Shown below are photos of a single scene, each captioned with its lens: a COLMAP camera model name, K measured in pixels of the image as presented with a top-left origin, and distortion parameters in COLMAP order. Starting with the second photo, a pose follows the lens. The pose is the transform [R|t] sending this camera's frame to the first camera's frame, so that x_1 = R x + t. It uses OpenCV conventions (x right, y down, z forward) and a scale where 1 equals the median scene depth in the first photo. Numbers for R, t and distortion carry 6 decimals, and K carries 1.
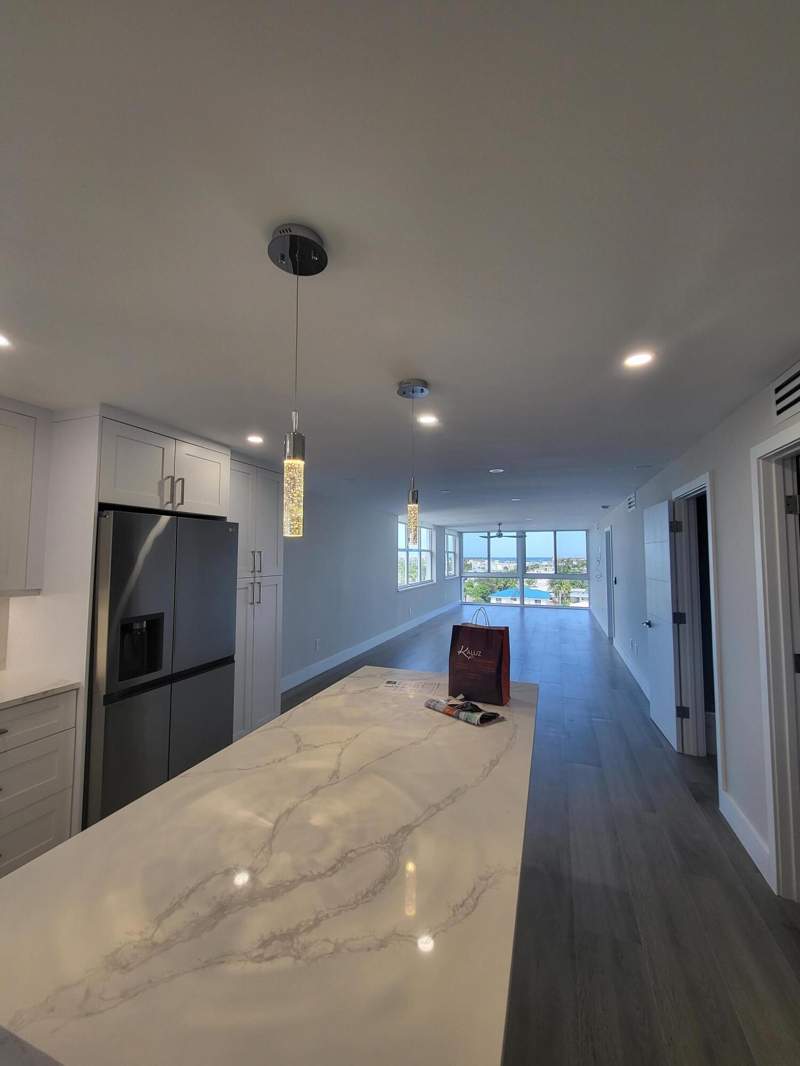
lens RADIAL K [[423.4, 0, 395.0], [0, 423.4, 530.2], [0, 0, 1]] dist [-0.000029, -0.000492]
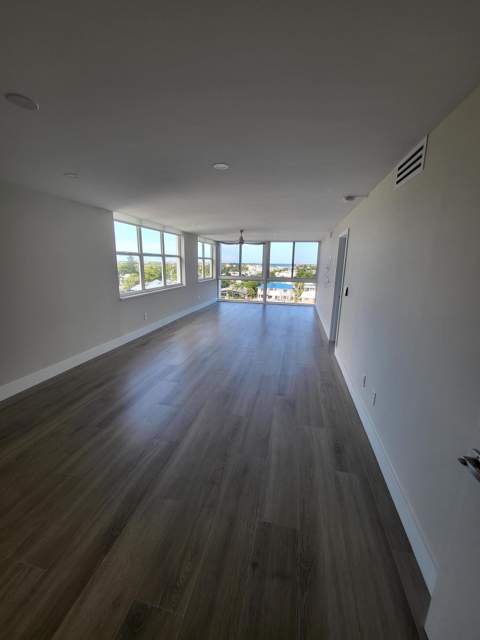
lens RADIAL K [[254.2, 0, 237.0], [0, 254.2, 315.2], [0, 0, 1]] dist [-0.000029, -0.000492]
pose [[0.991523, -0.013653, 0.129209, 0.134921], [-0.020897, 0.964760, 0.262301, 0.019303], [-0.128237, -0.262778, 0.956297, 0.307988]]
